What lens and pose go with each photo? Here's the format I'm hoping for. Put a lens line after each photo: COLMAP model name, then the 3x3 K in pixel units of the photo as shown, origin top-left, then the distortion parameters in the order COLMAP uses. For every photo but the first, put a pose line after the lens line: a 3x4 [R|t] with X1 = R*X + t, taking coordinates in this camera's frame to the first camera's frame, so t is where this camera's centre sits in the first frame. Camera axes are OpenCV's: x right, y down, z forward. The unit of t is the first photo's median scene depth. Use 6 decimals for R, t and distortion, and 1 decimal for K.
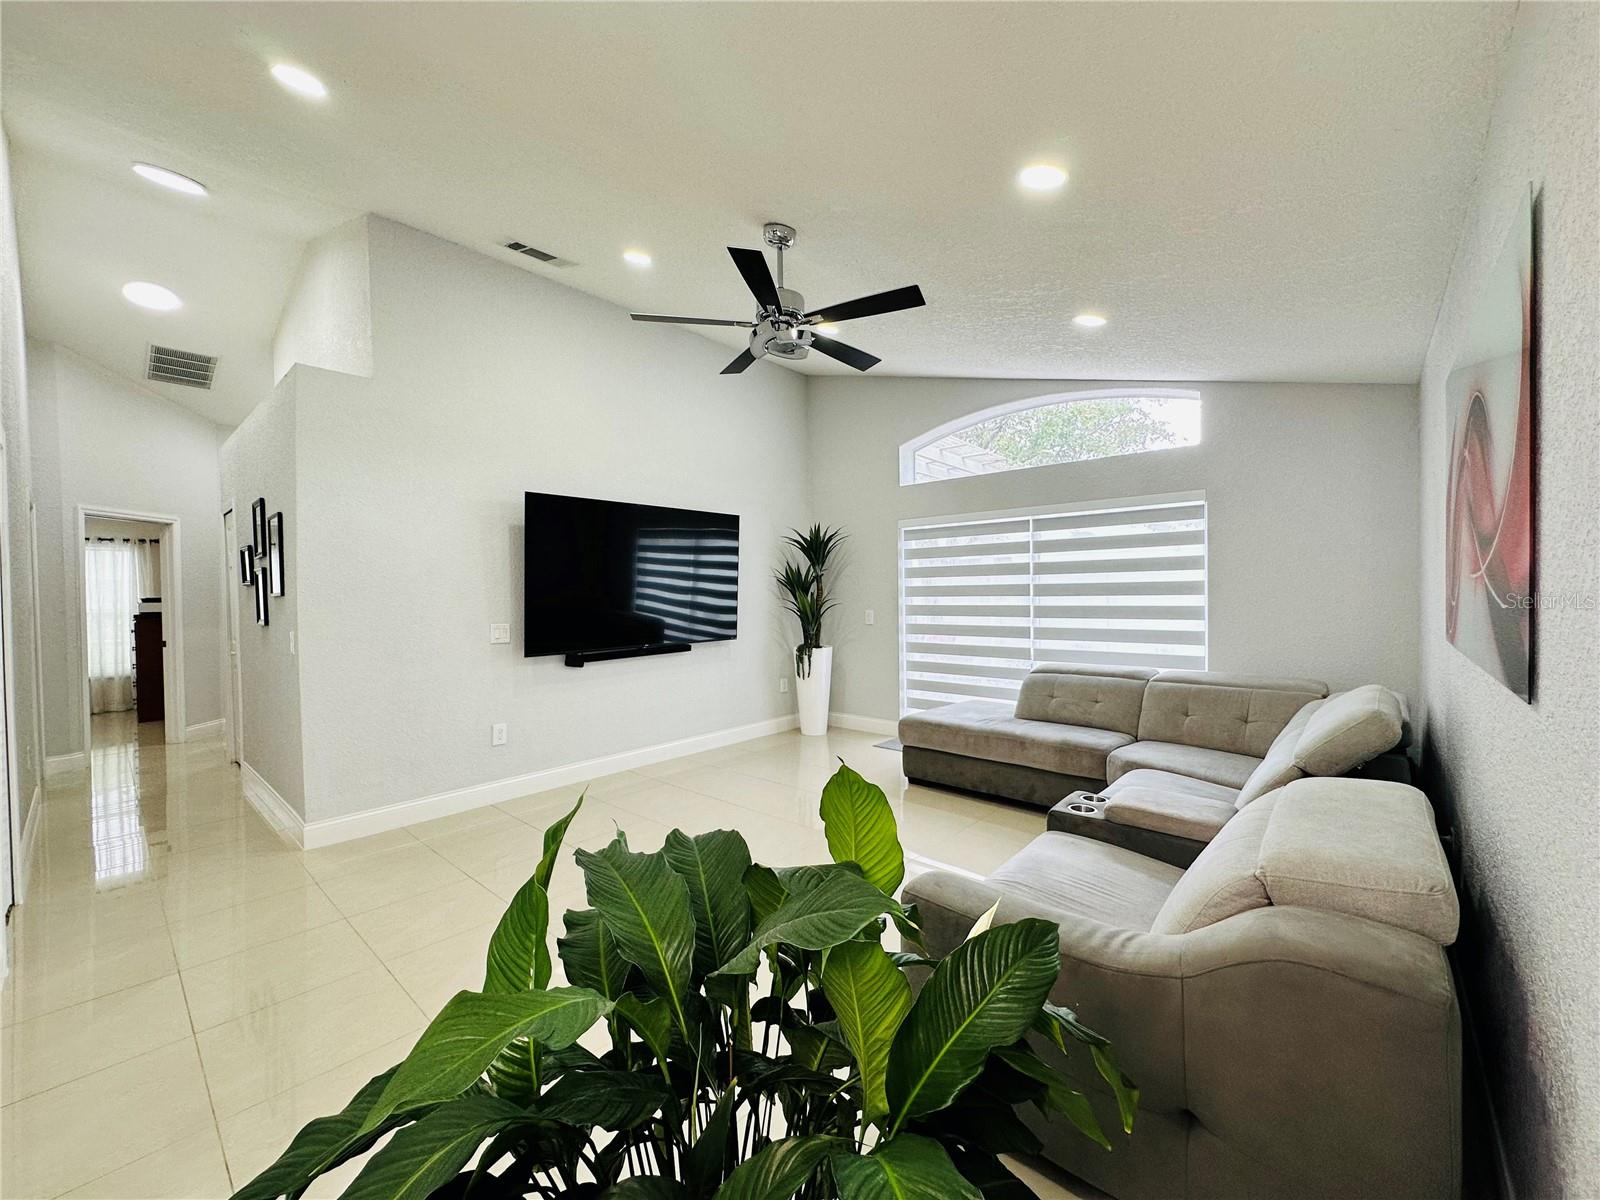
lens RADIAL K [[638.6, 0, 802.3], [0, 638.6, 598.6], [0, 0, 1]] dist [-0.002098, -0.000366]
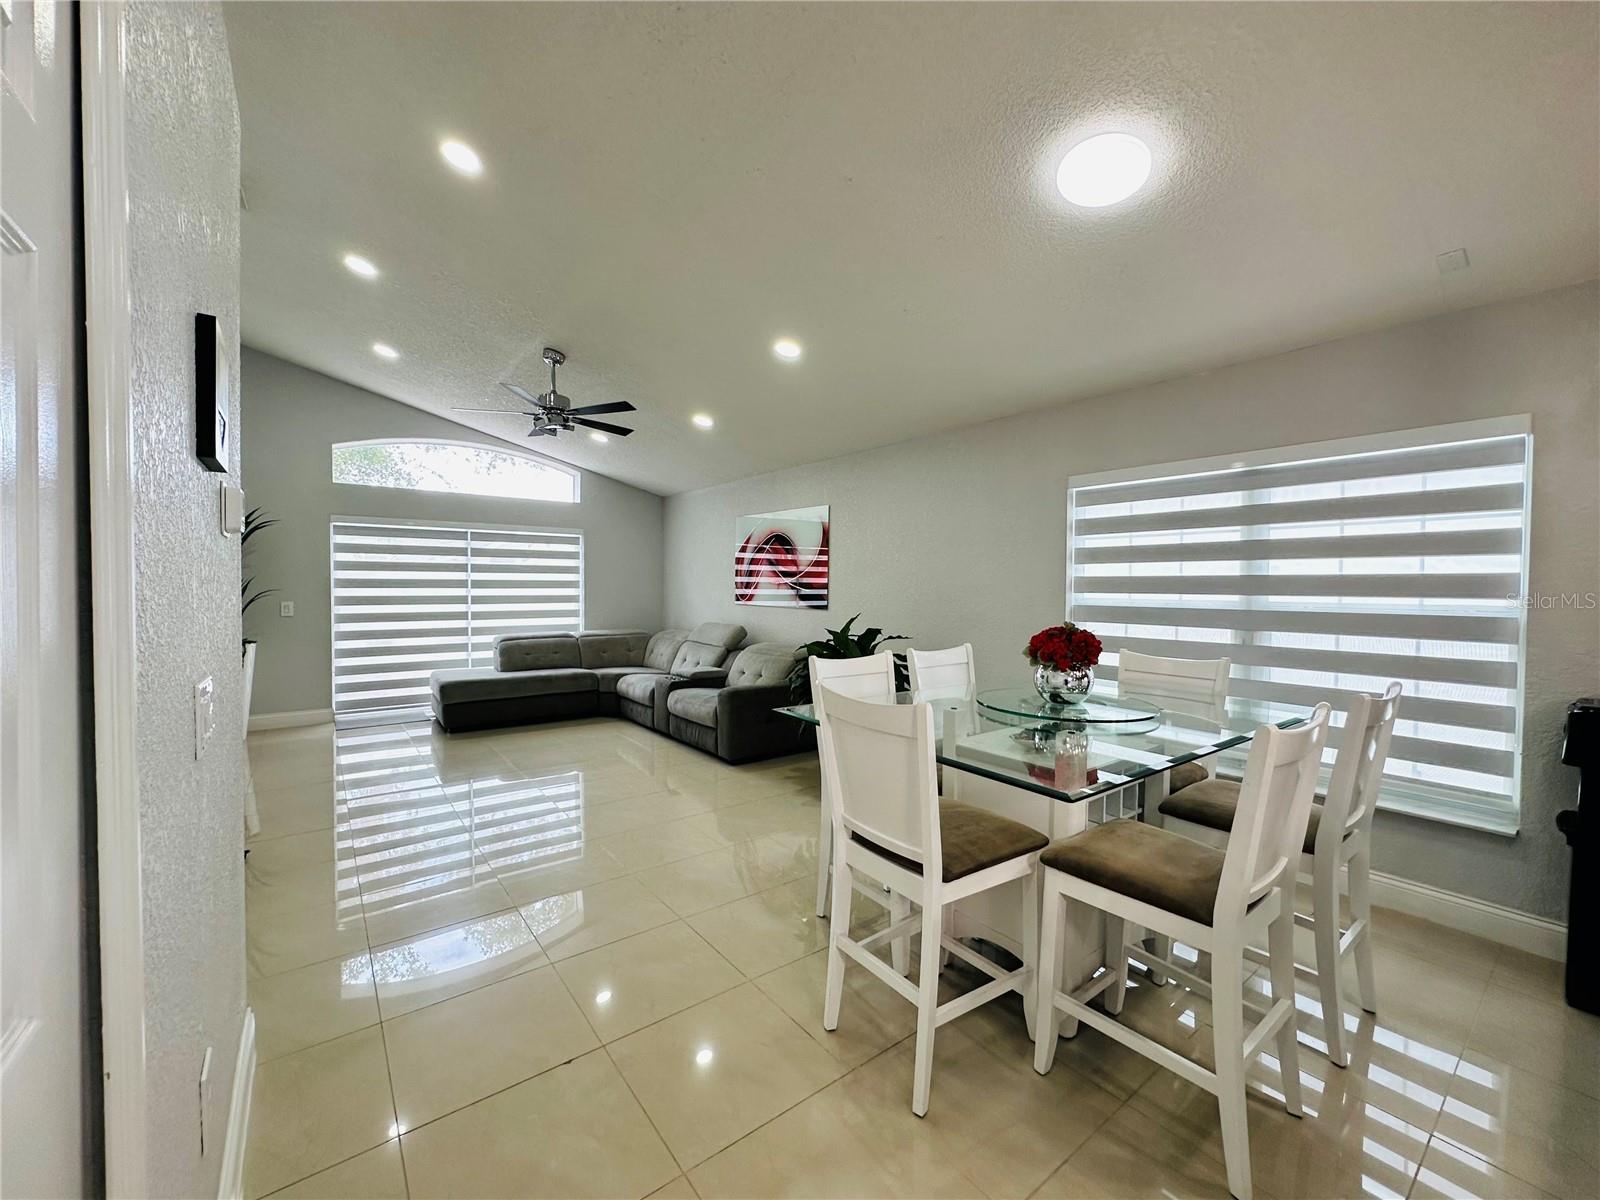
lens RADIAL K [[631.4, 0, 799.8], [0, 631.4, 593.0], [0, 0, 1]] dist [-0.000250, 0.000023]
pose [[0.189302, 0.003016, 0.981914, -0.817646], [0.004114, 0.999984, -0.003864, 0.013584], [-0.981910, 0.004771, 0.189287, 0.062552]]
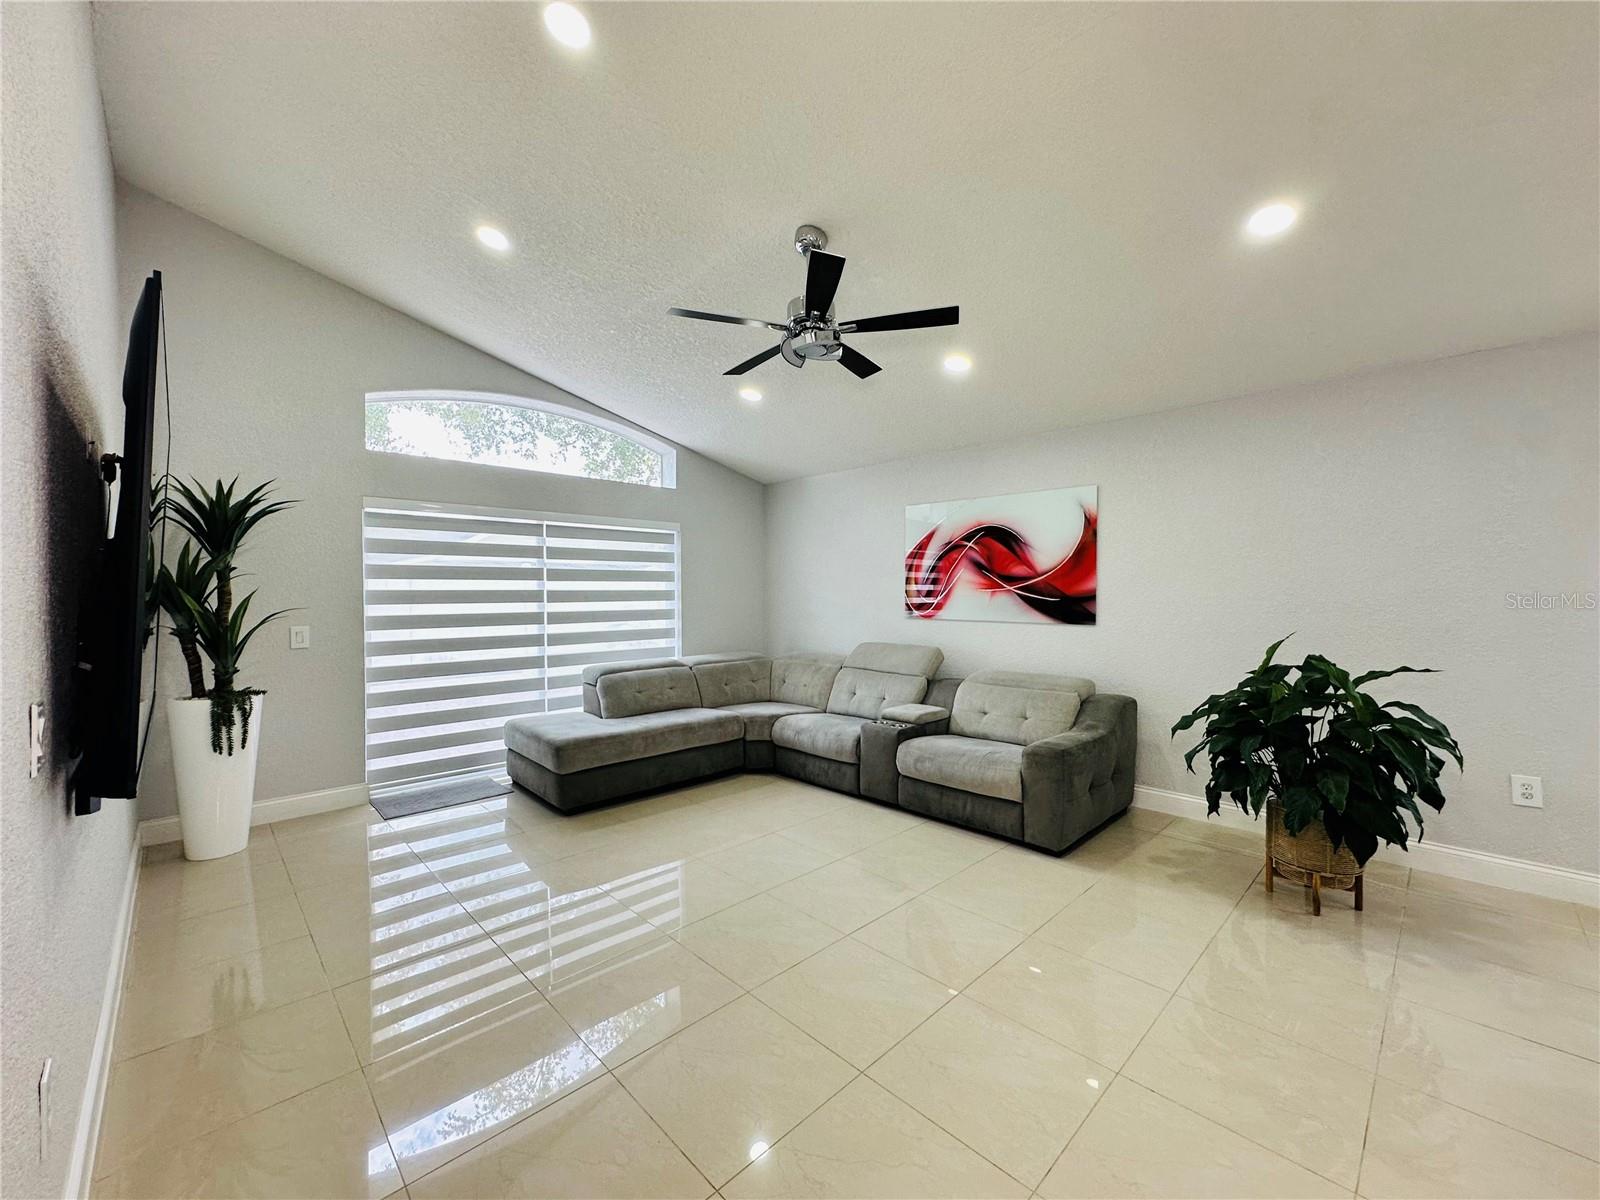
lens RADIAL K [[638.6, 0, 802.3], [0, 638.6, 598.6], [0, 0, 1]] dist [-0.002098, -0.000366]
pose [[0.074105, 0.006824, 0.997227, -0.589177], [0.016730, 0.999827, -0.008085, 0.004544], [-0.997110, 0.017283, 0.073978, 0.534874]]
